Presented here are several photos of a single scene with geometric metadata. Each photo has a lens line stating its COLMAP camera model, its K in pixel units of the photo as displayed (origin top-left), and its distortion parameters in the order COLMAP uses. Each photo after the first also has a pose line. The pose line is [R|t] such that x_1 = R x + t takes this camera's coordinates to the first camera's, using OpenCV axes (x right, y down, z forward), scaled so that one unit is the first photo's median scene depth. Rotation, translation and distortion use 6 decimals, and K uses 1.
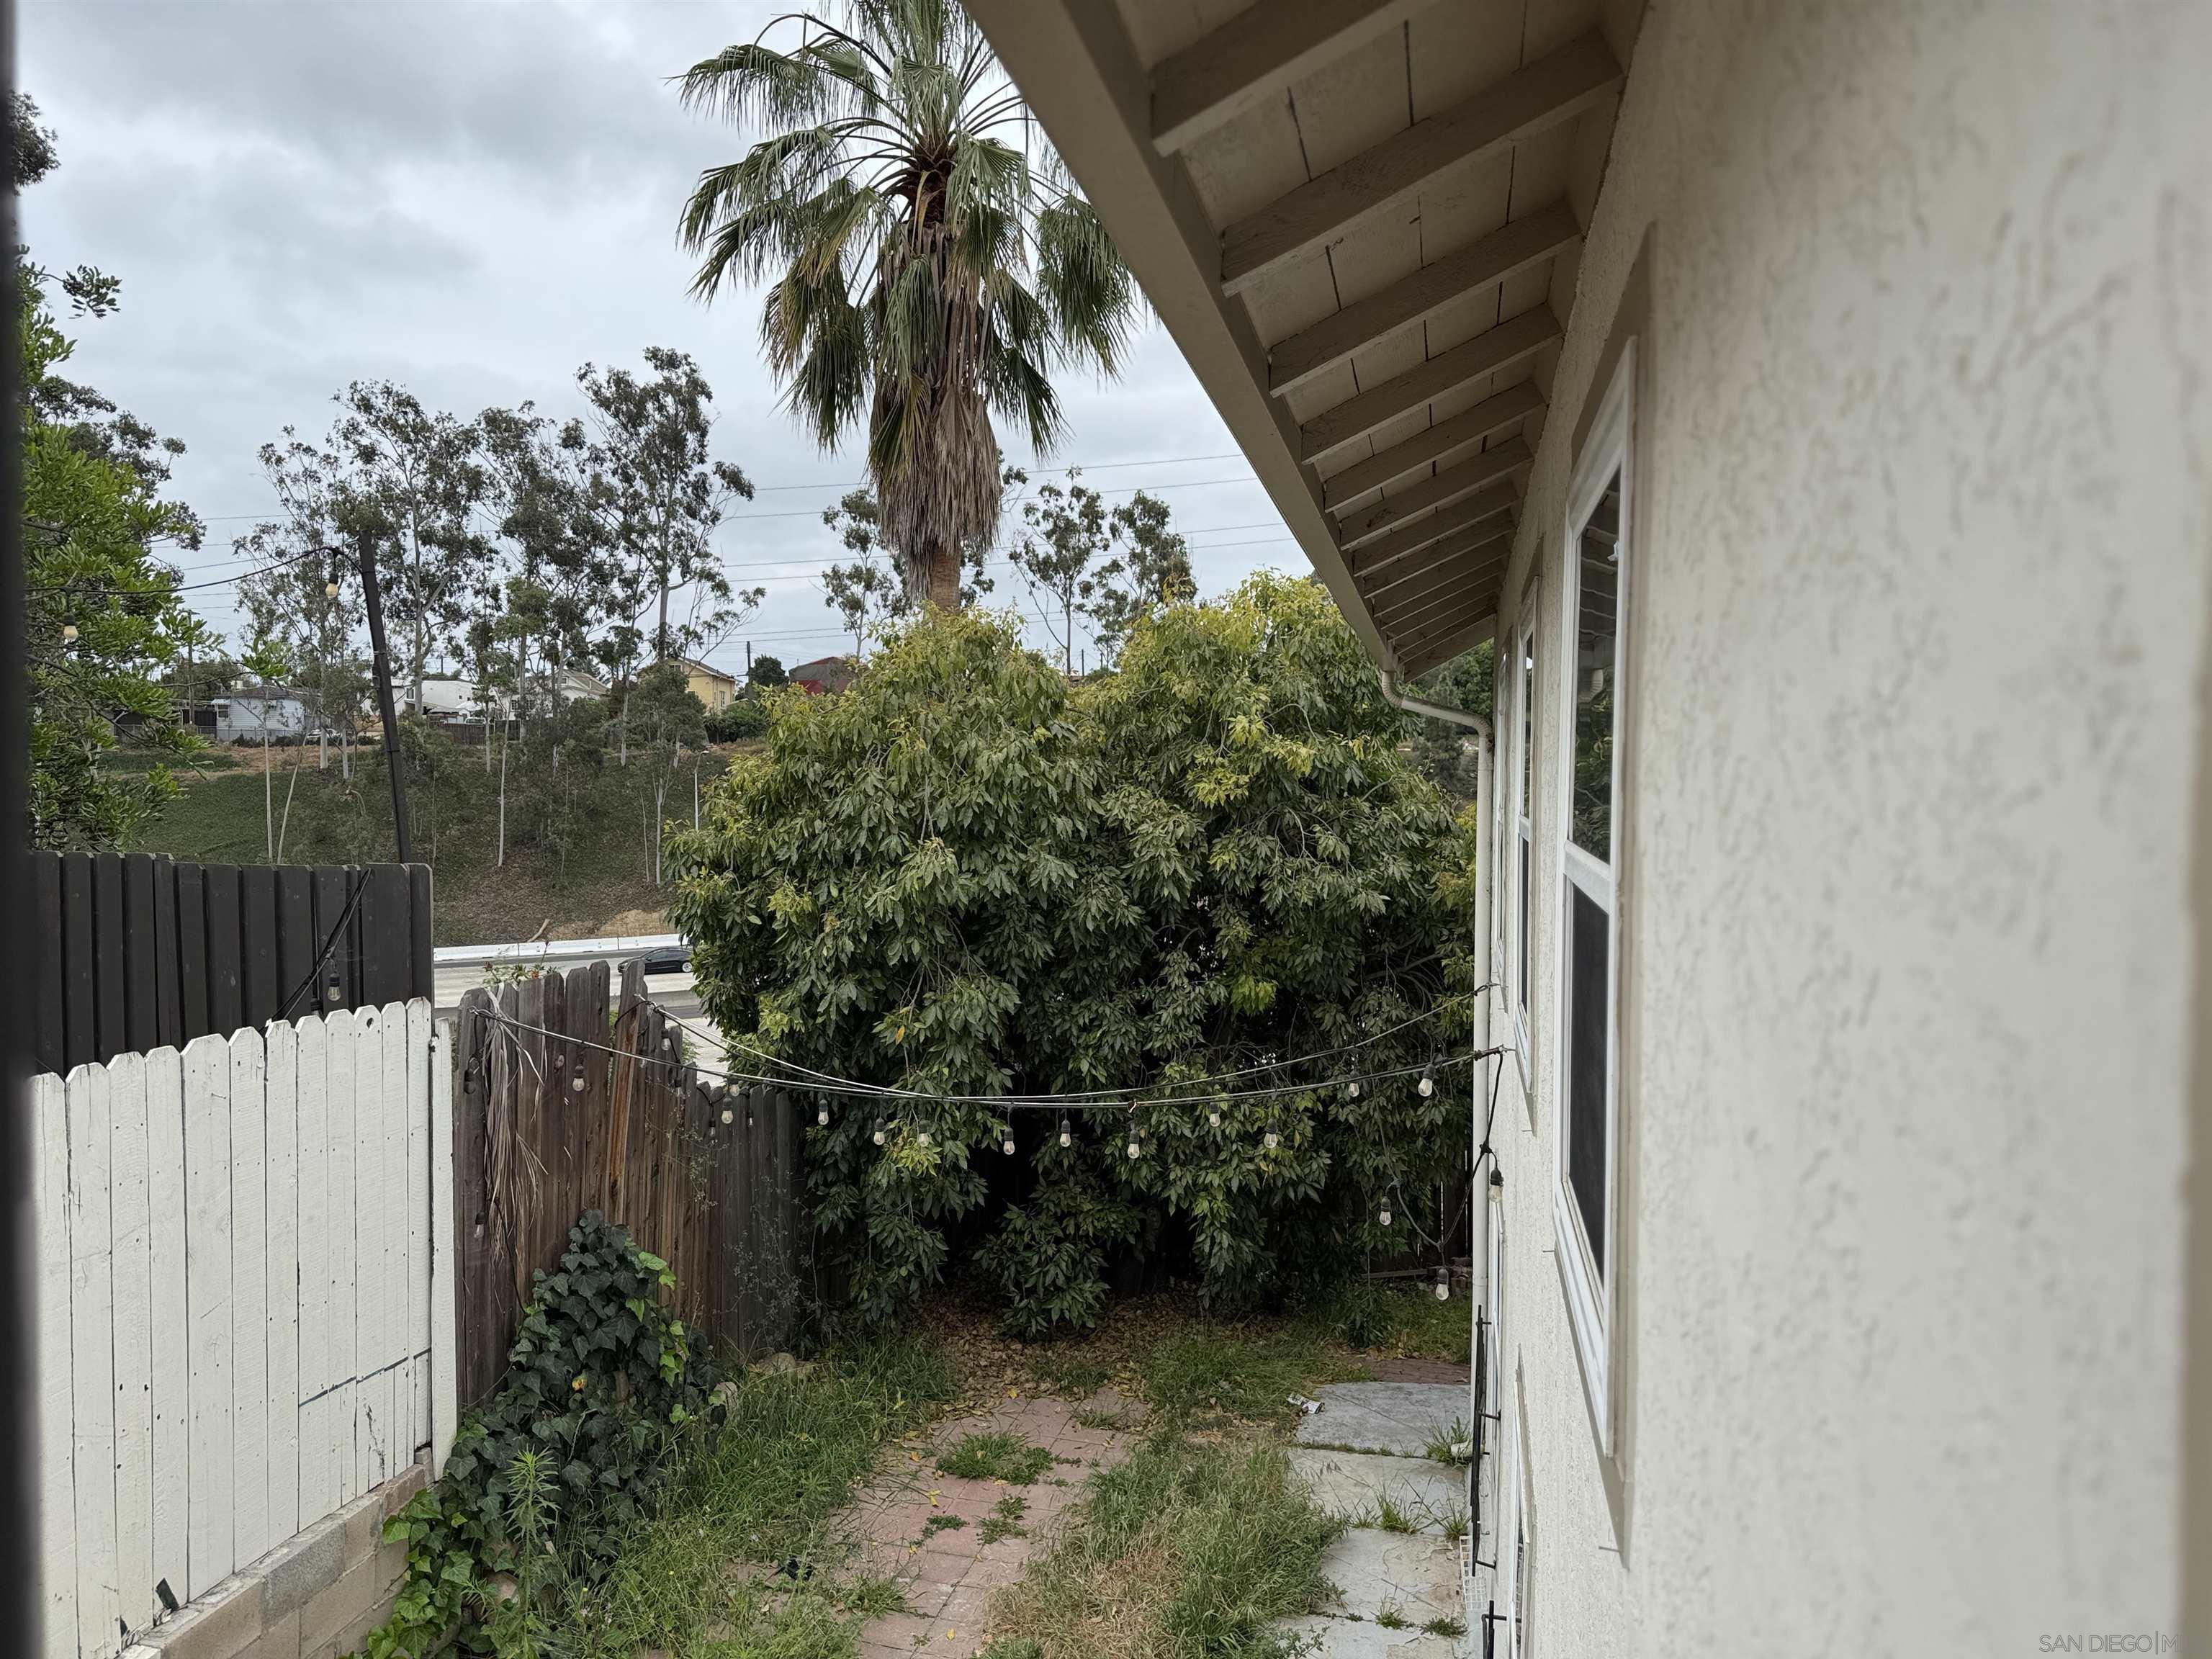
lens RADIAL K [[1548.7, 0, 1106.0], [0, 1548.7, 829.5], [0, 0, 1]] dist [0.157216, -0.271073]
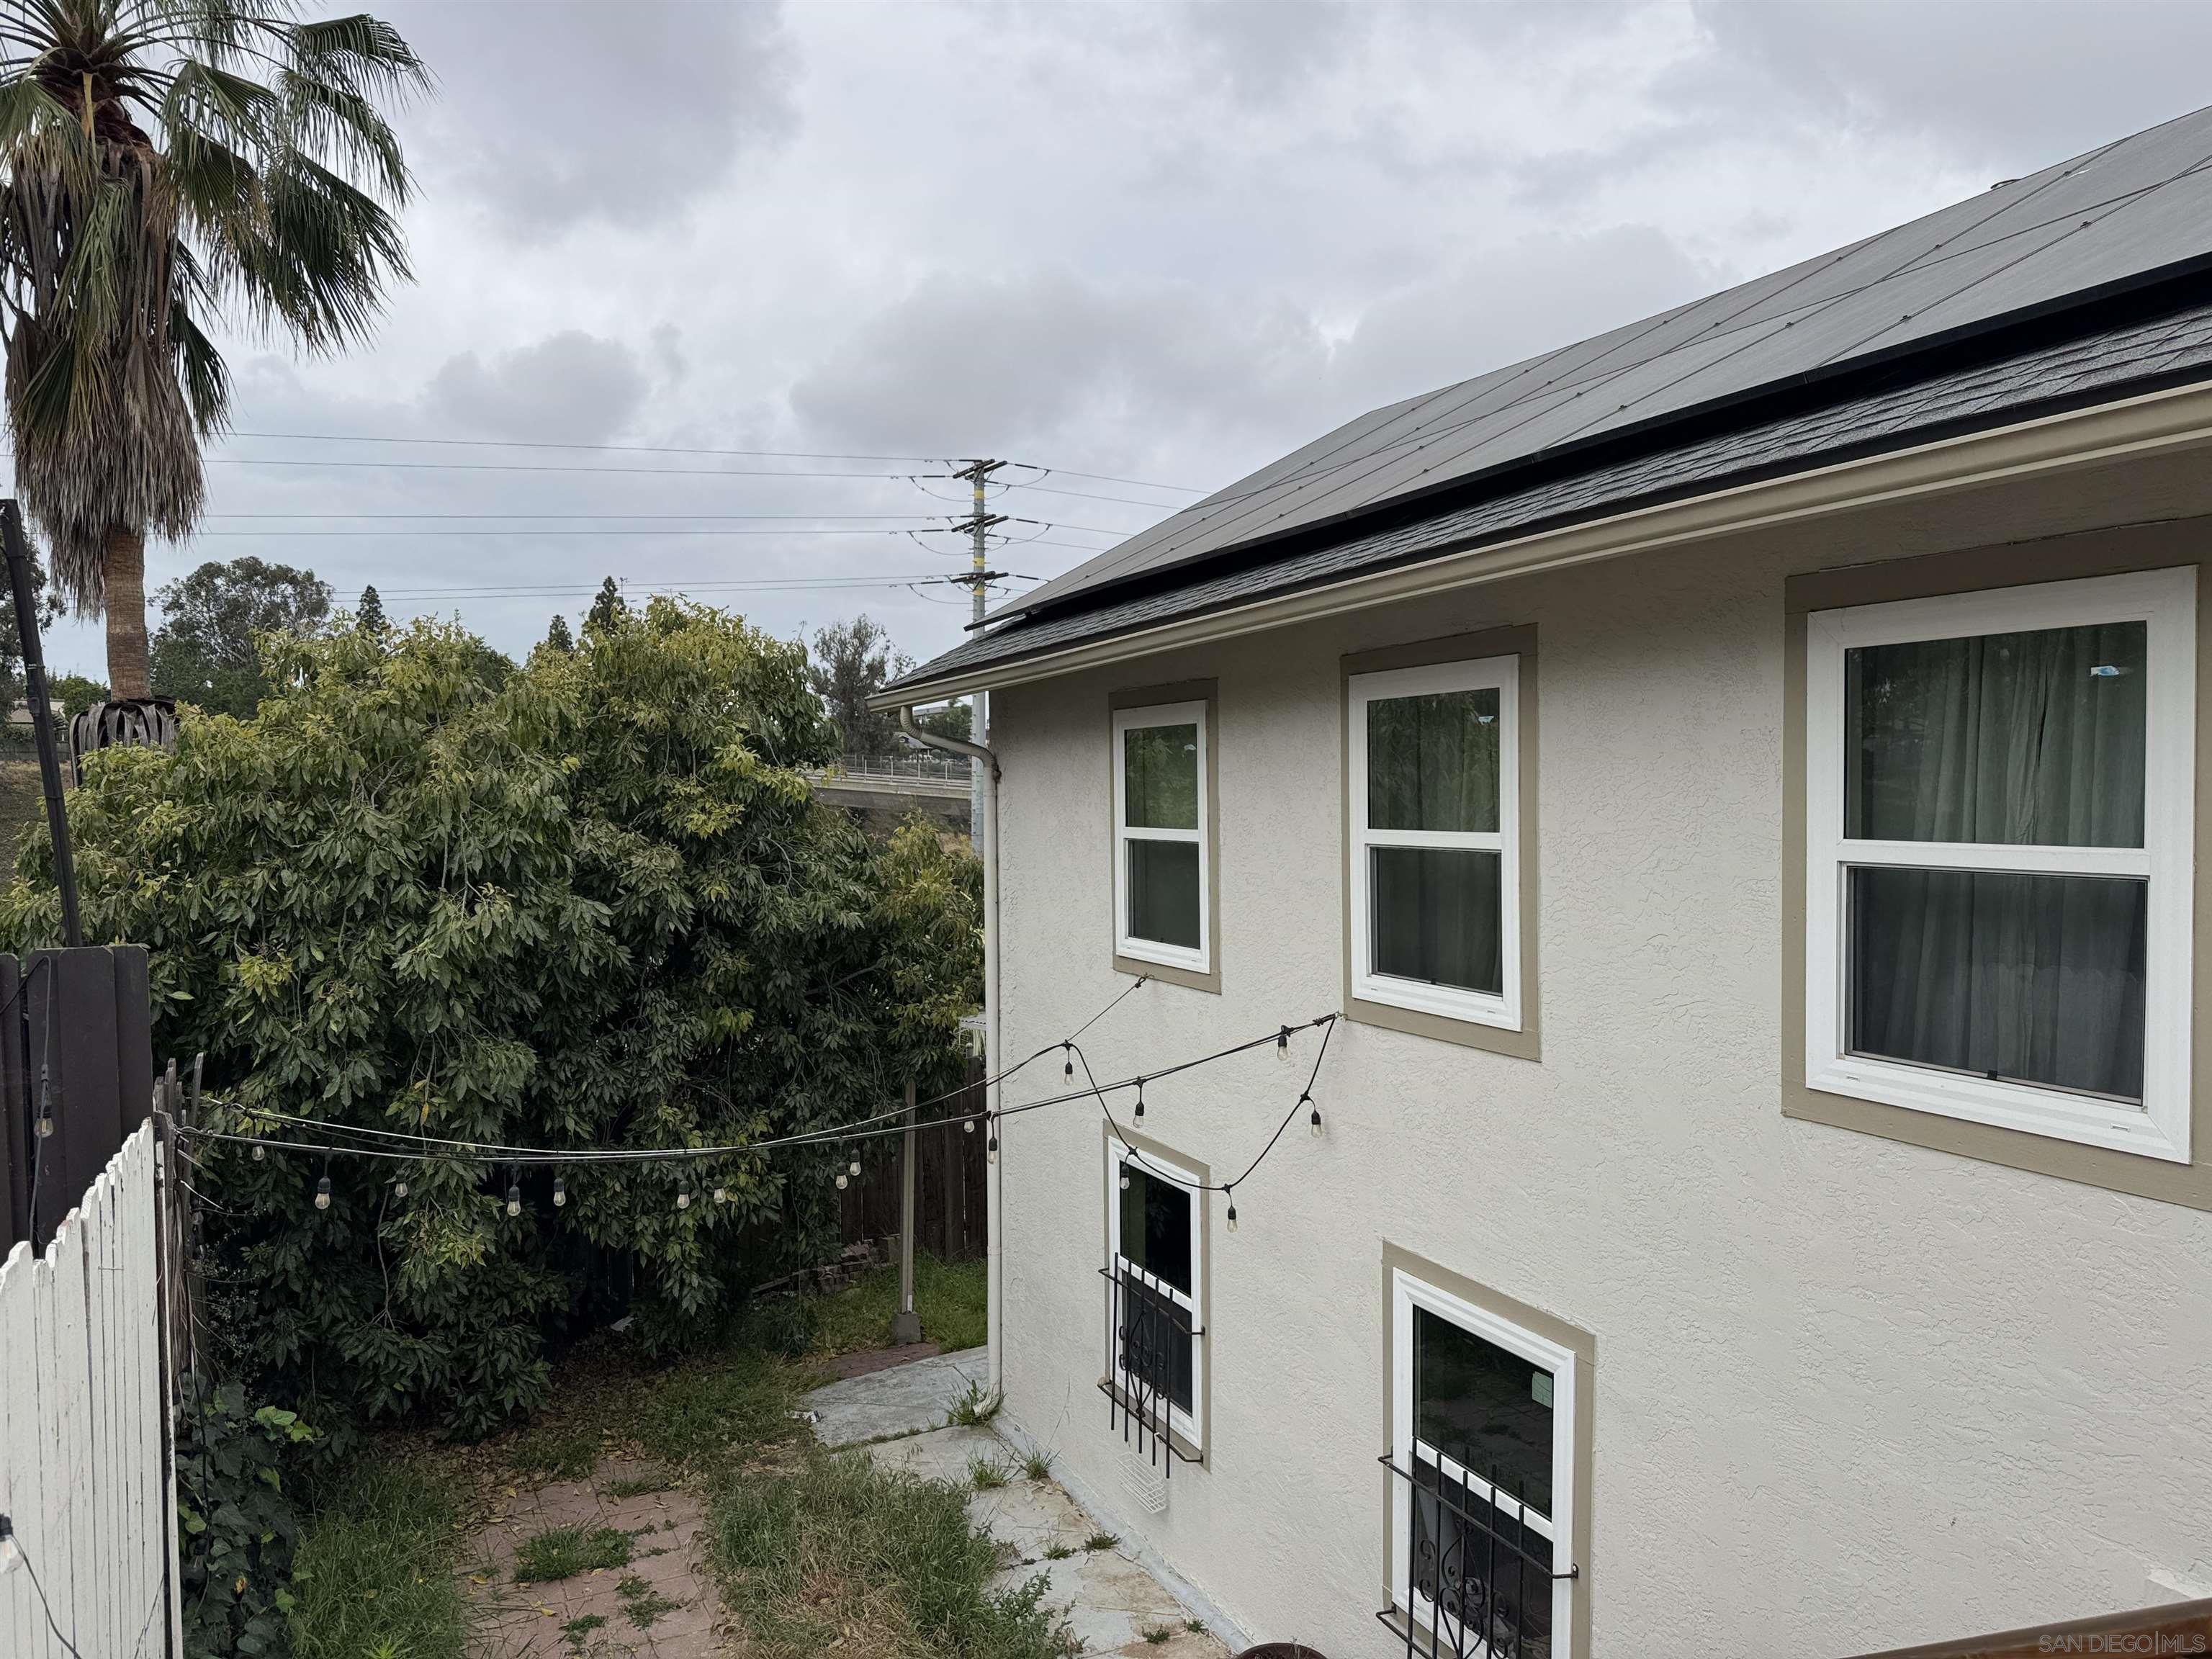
lens RADIAL K [[1605.1, 0, 1004.2], [0, 1605.1, 860.4], [0, 0, 1]] dist [0.144425, -0.318483]
pose [[0.776980, -0.043938, 0.627990, -0.428167], [0.041524, 0.998966, 0.018519, -0.011435], [-0.628154, 0.011688, 0.778001, 0.090557]]
